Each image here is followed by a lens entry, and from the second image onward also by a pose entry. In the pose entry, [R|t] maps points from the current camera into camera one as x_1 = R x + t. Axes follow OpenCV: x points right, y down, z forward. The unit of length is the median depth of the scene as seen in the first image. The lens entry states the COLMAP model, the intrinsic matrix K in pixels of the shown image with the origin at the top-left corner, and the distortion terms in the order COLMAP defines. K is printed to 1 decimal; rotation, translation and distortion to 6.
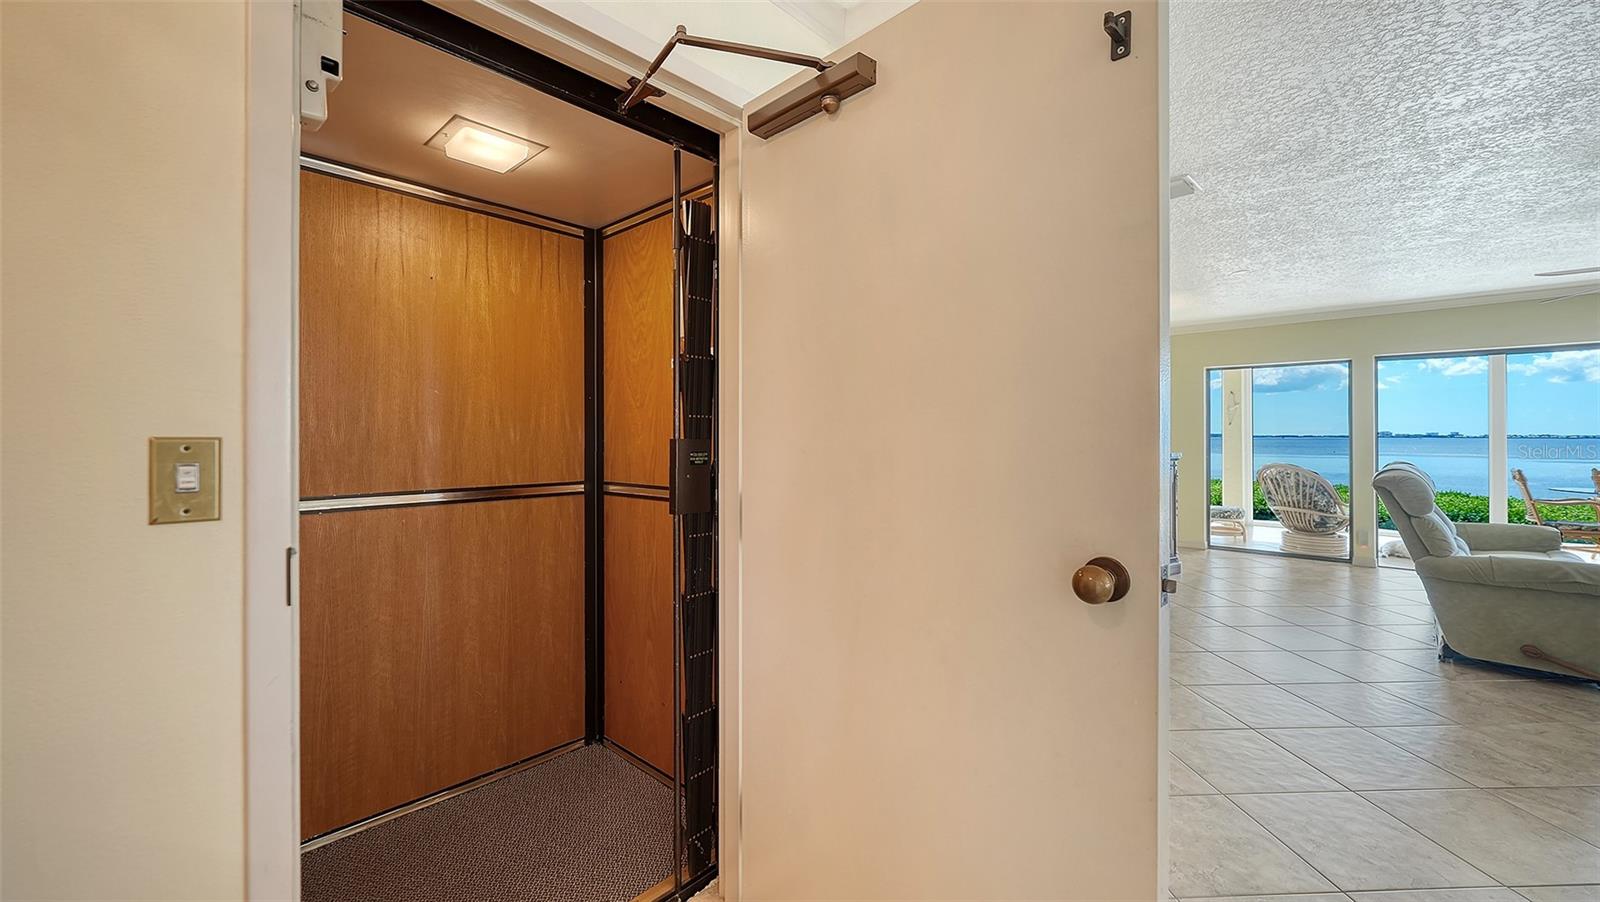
lens RADIAL K [[637.6, 0, 792.7], [0, 637.6, 433.4], [0, 0, 1]] dist [0.001789, 0.000670]
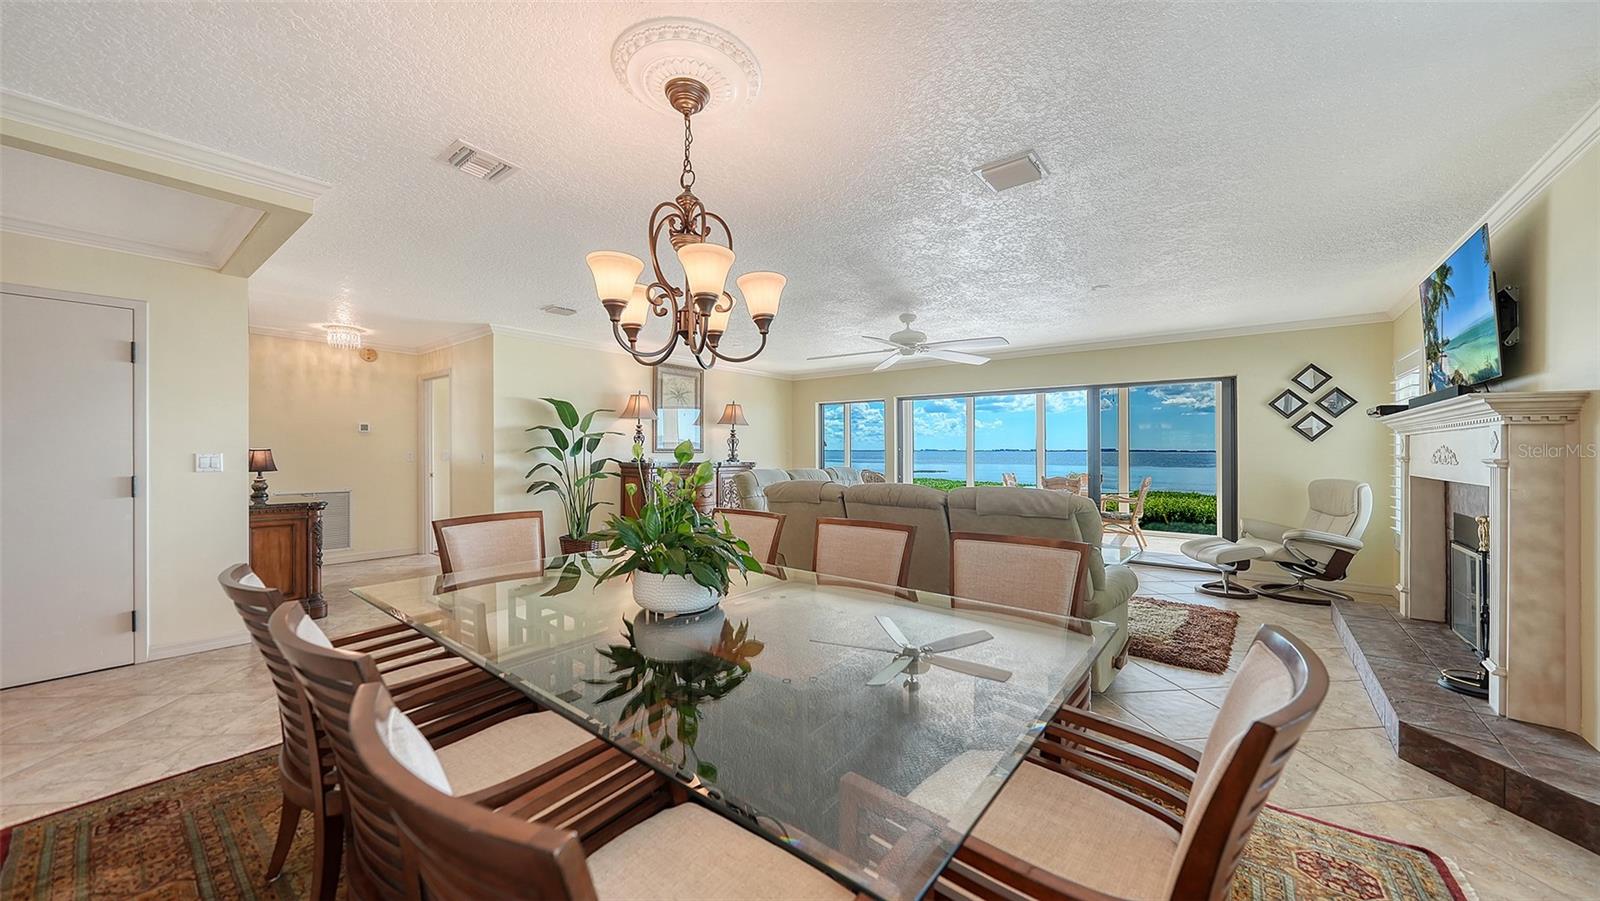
lens RADIAL K [[556.4, 0, 784.0], [0, 556.4, 448.4], [0, 0, 1]] dist [-0.001523, -0.000277]
pose [[0.997957, 0.001770, 0.063870, 1.143268], [-0.001887, 0.999997, 0.001775, -0.007181], [-0.063867, -0.001892, 0.997957, -0.572501]]
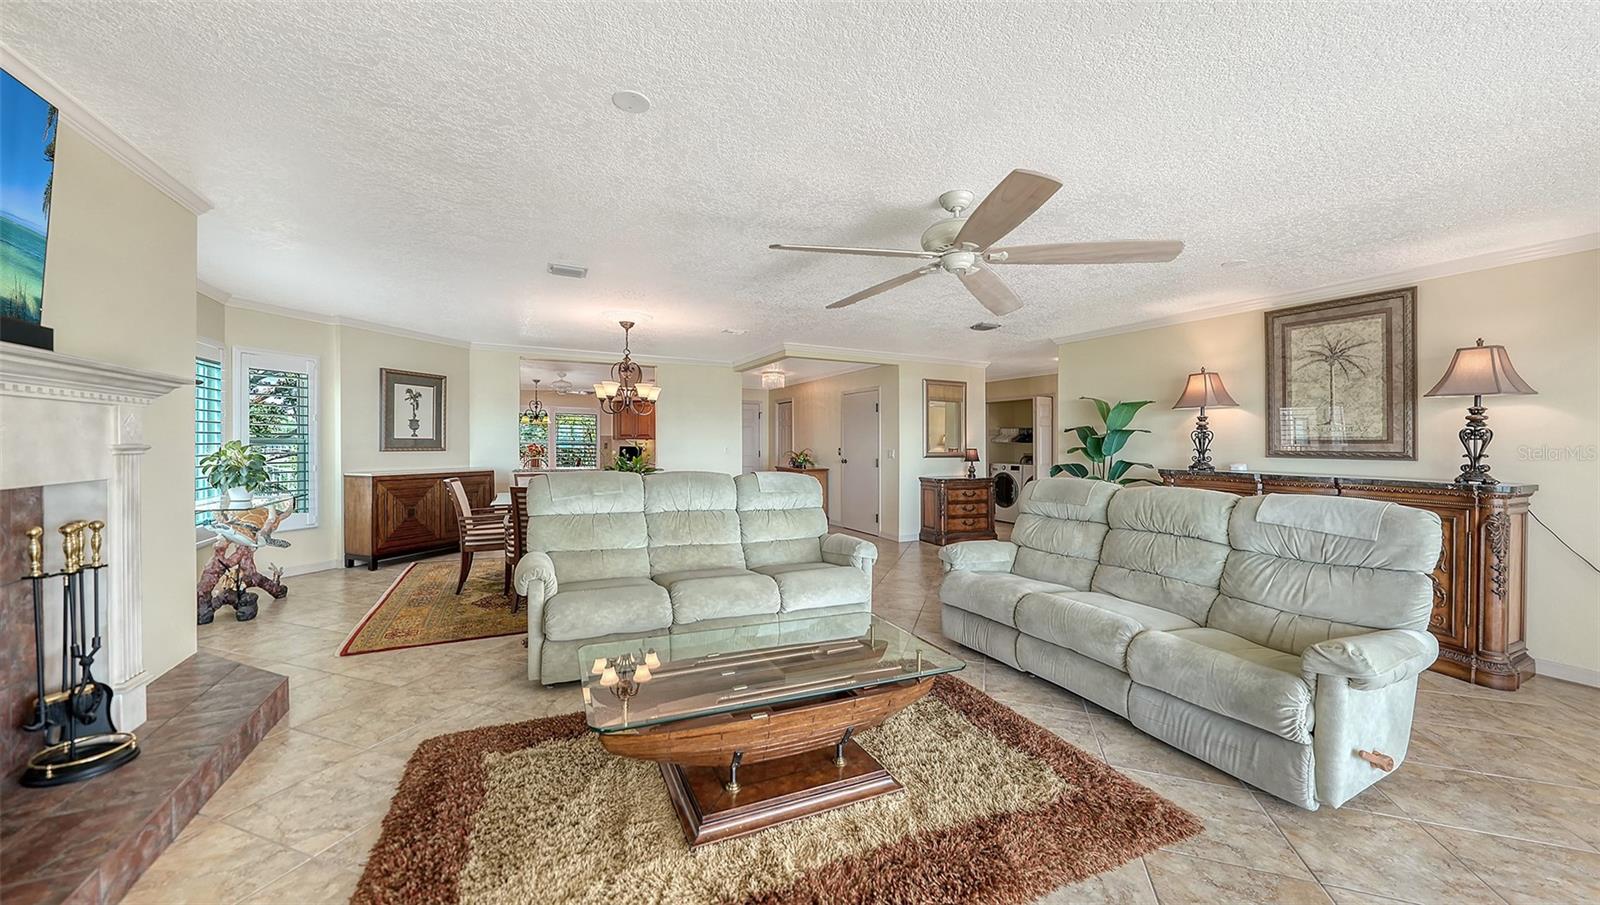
lens RADIAL K [[560.9, 0, 804.2], [0, 560.9, 449.9], [0, 0, 1]] dist [-0.010192, -0.000120]
pose [[-0.332192, 0.000287, -0.943212, 2.522256], [-0.009921, 0.999944, 0.003798, 0.003251], [0.943159, 0.010620, -0.332171, 1.094667]]
